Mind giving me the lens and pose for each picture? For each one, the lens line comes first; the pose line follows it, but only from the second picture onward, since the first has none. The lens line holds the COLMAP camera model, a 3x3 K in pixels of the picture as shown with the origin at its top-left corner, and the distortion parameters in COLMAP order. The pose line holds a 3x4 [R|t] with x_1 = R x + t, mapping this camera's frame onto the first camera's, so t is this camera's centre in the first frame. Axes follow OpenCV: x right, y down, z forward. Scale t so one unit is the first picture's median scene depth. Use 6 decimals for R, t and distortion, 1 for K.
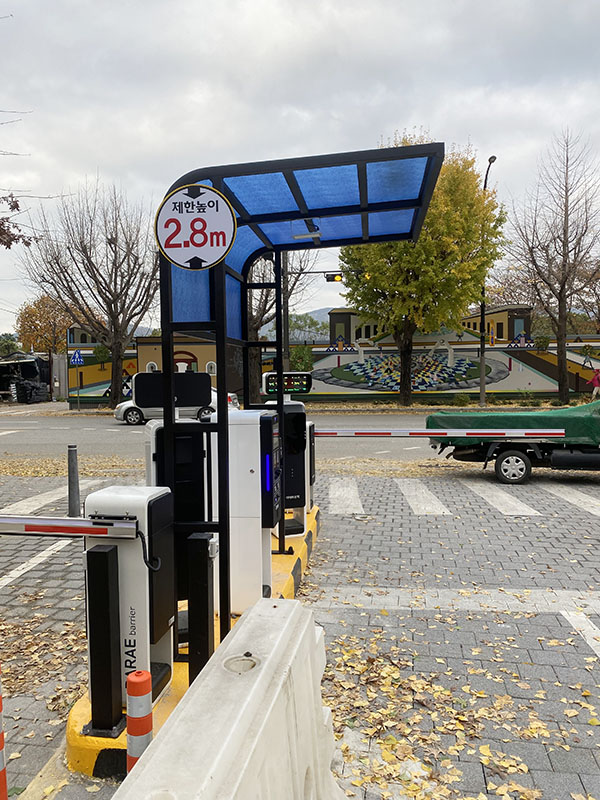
lens RADIAL K [[609.3, 0, 297.7], [0, 609.3, 413.5], [0, 0, 1]] dist [0.005191, -0.003827]
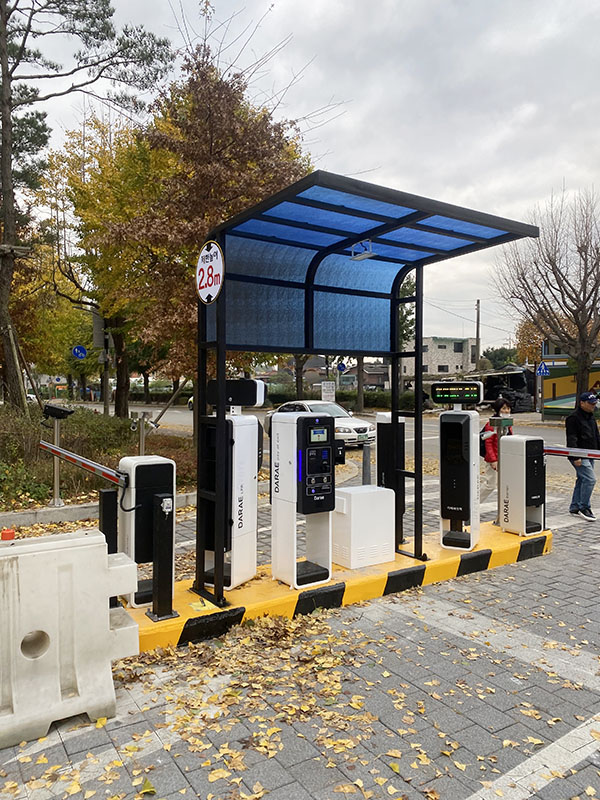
lens RADIAL K [[612.0, 0, 304.7], [0, 612.0, 397.8], [0, 0, 1]] dist [0.005164, 0.001470]
pose [[0.680084, 0.027645, -0.732613, 0.637760], [-0.060726, 0.997979, -0.018714, -0.008779], [0.730615, 0.057216, 0.680388, 0.155925]]
